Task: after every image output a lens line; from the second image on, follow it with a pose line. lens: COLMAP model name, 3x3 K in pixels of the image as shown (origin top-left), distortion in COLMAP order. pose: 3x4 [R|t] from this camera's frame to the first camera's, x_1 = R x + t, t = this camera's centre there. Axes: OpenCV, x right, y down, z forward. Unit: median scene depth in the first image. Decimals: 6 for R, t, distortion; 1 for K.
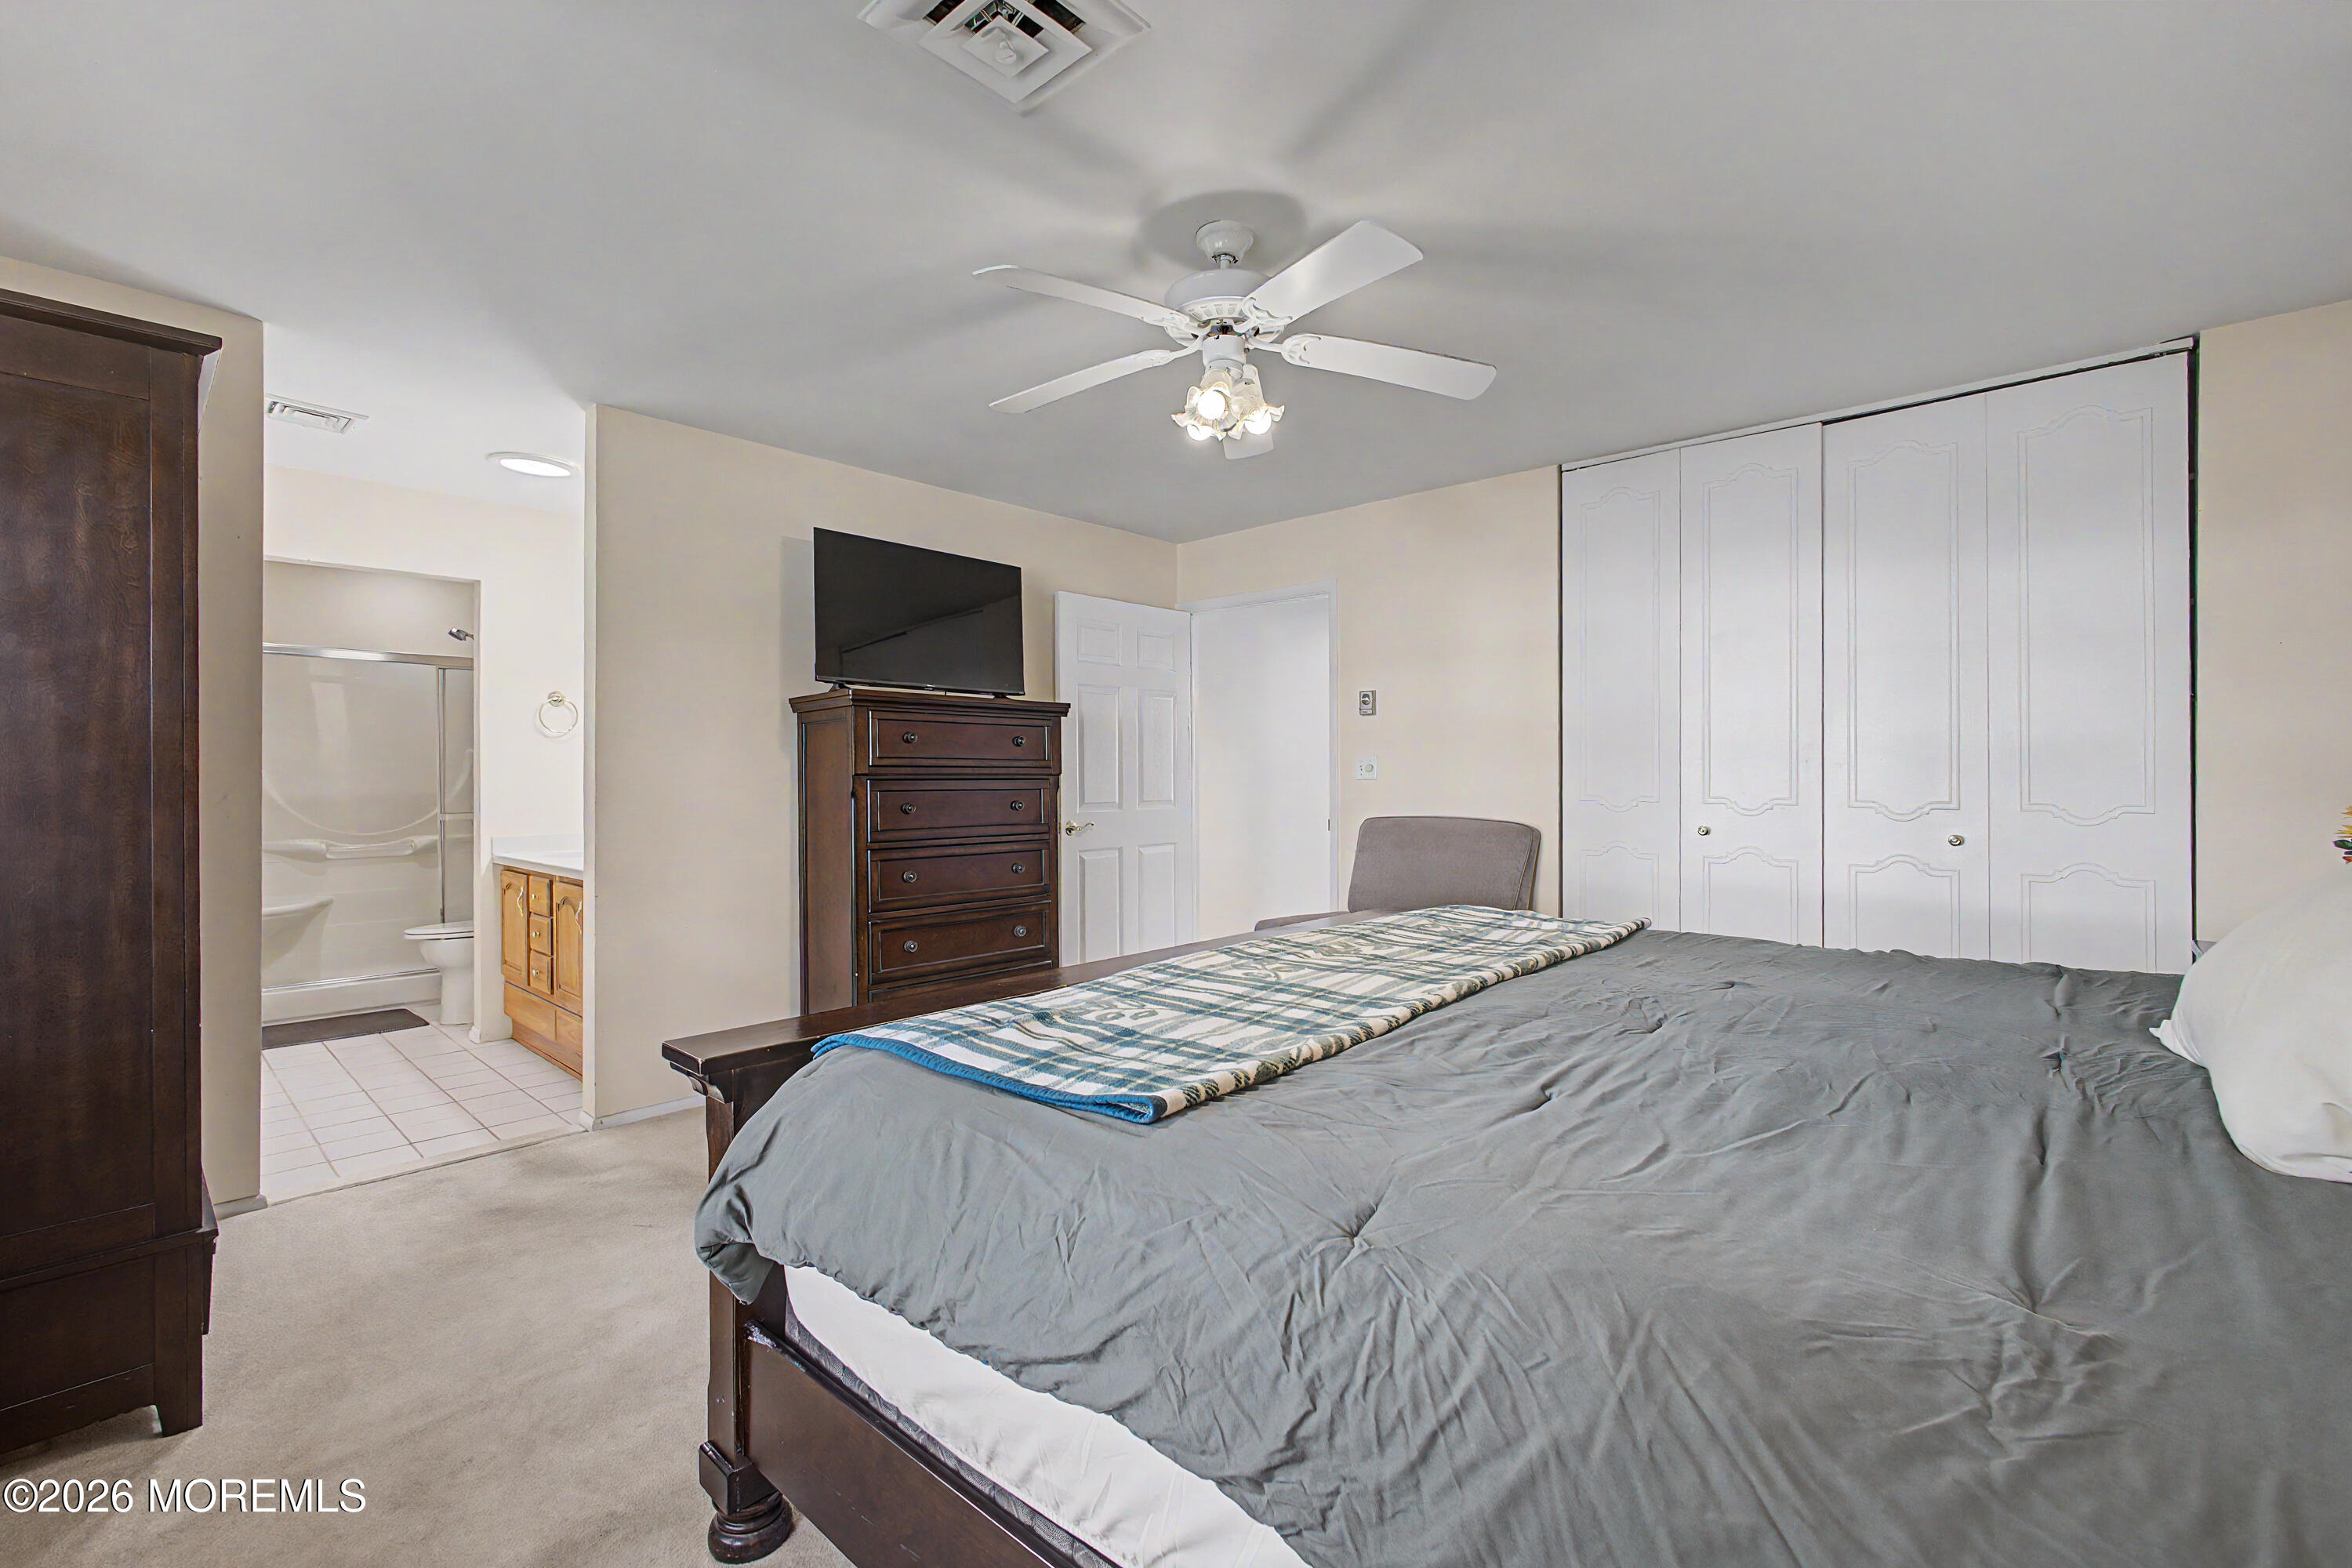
lens RADIAL K [[1018.9, 0, 1180.8], [0, 1018.9, 776.1], [0, 0, 1]] dist [-0.002685, 0.000134]
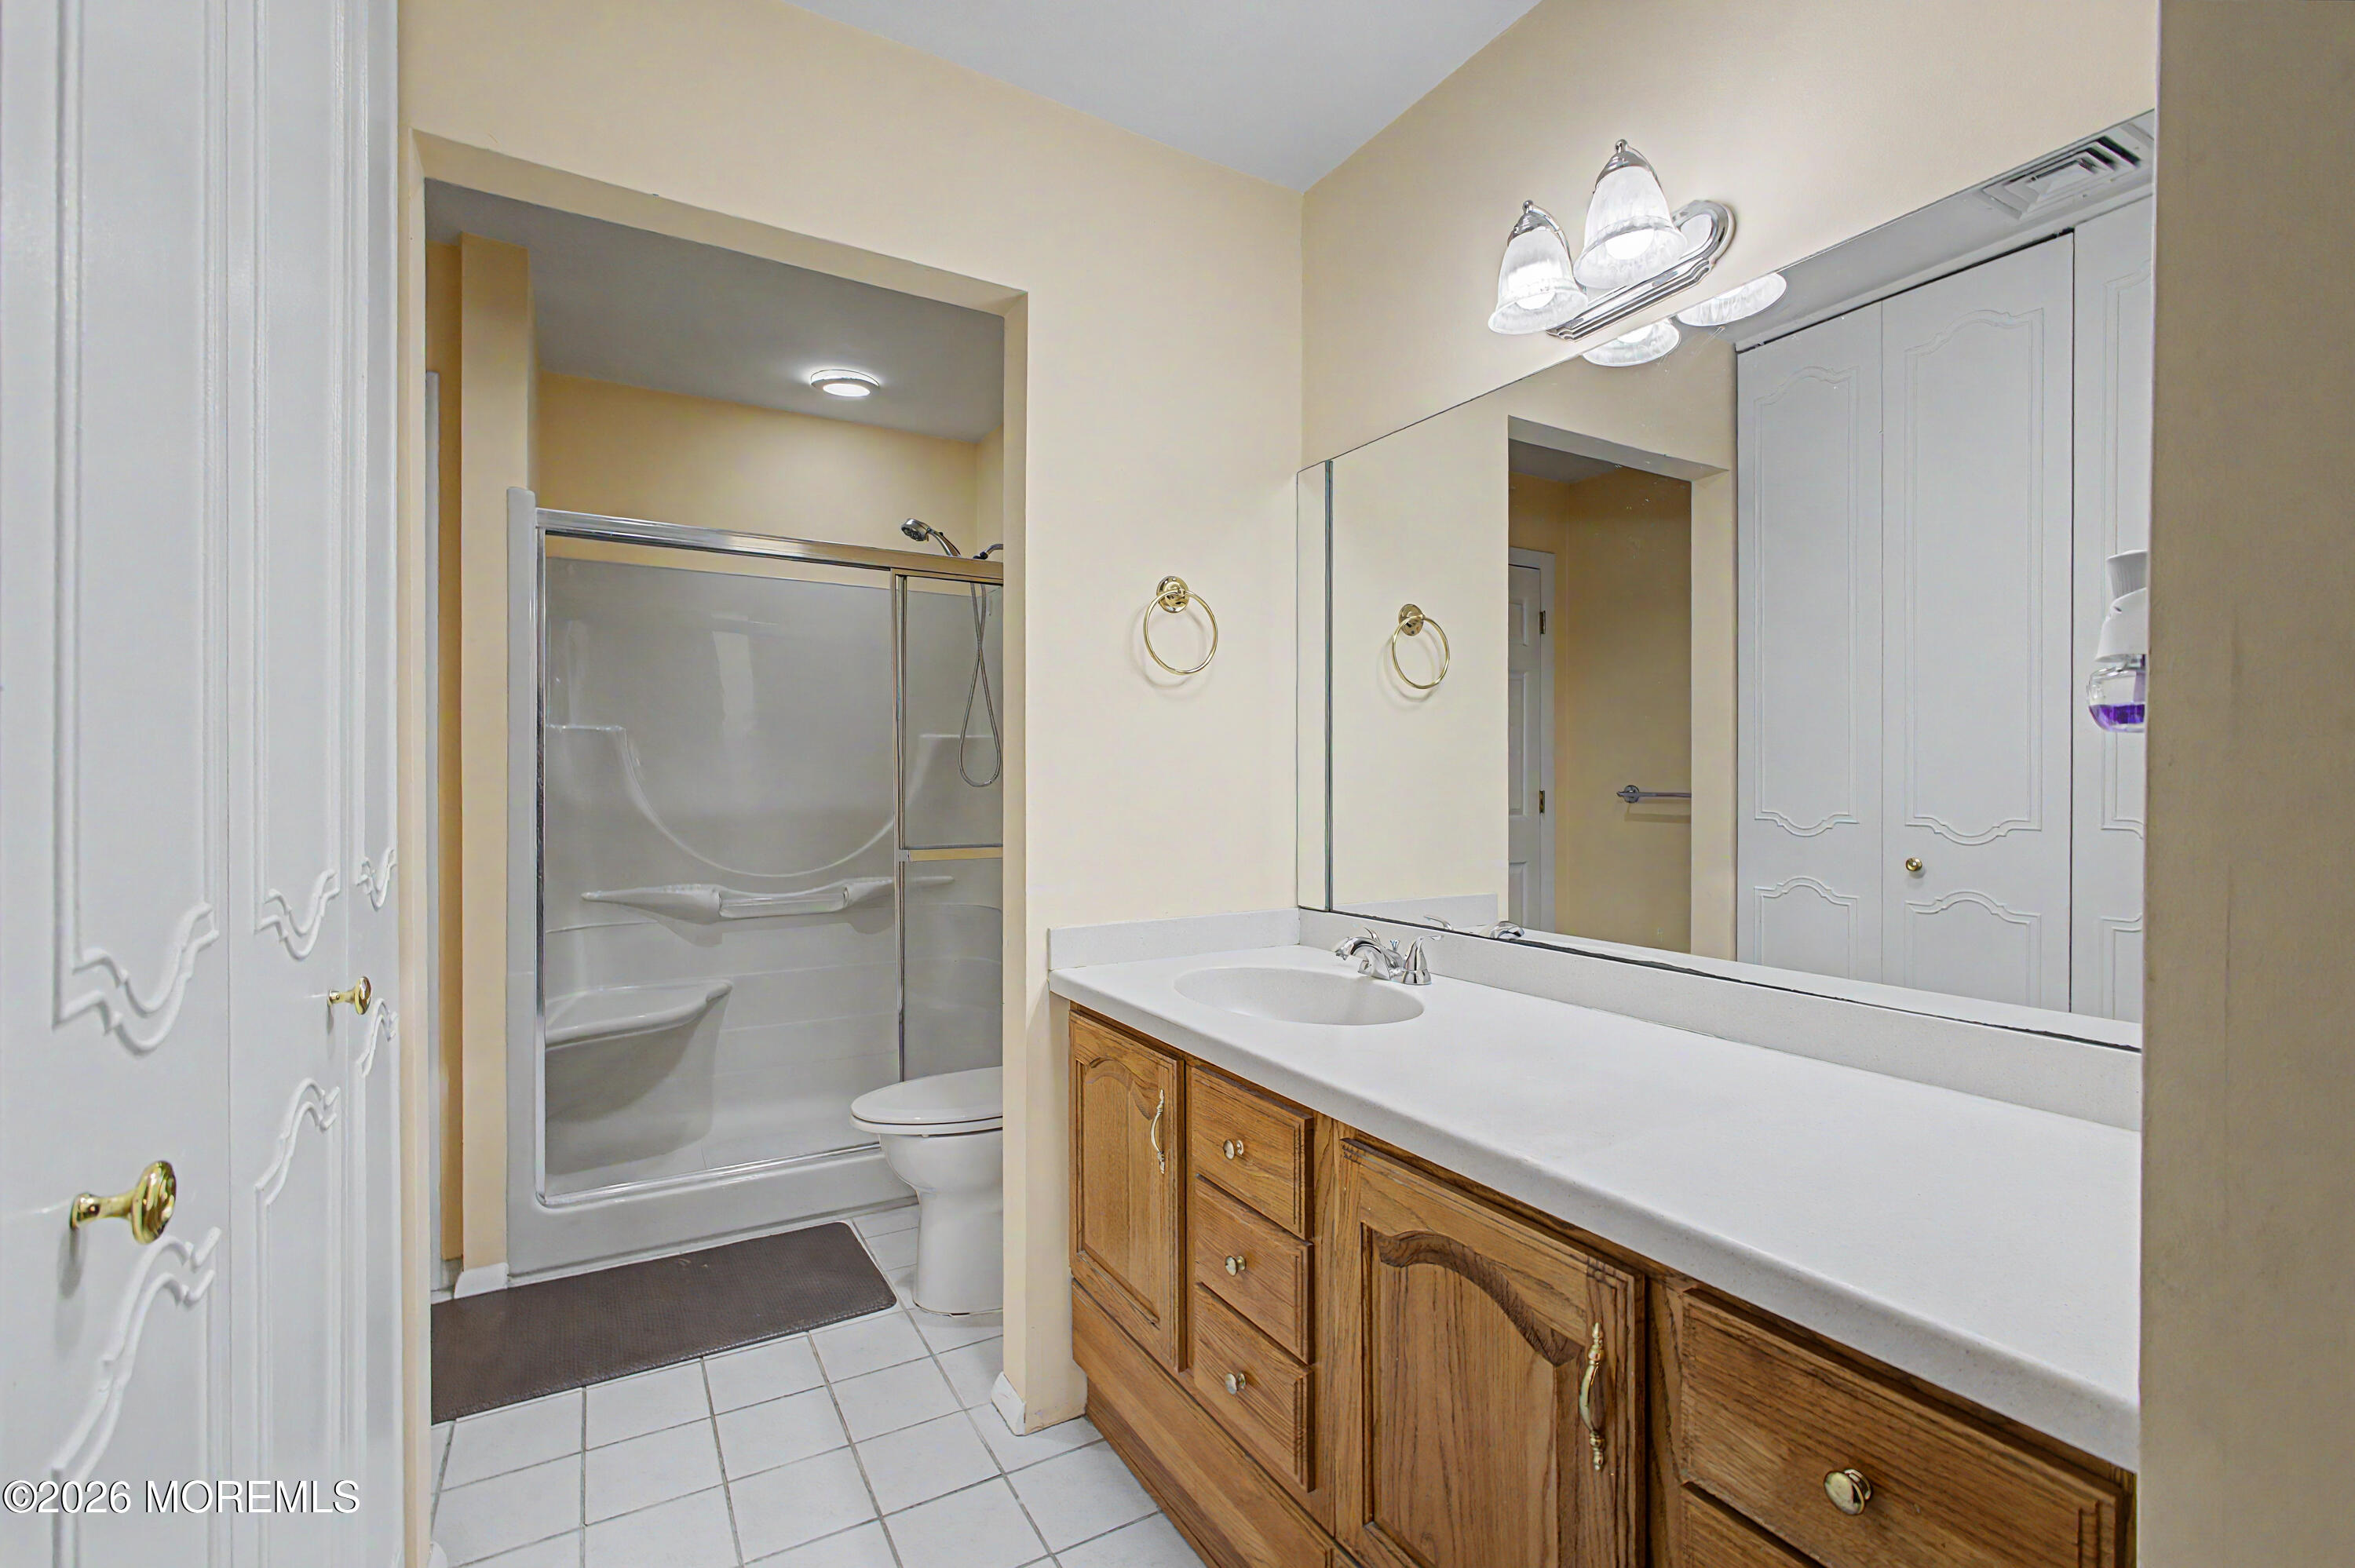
lens RADIAL K [[1020.0, 0, 1182.3], [0, 1020.0, 776.1], [0, 0, 1]] dist [-0.002685, 0.000134]
pose [[0.958440, 0.003426, -0.285274, -0.466526], [-0.001358, 0.999971, 0.007447, -0.005015], [0.285292, -0.006750, 0.958417, 0.571799]]
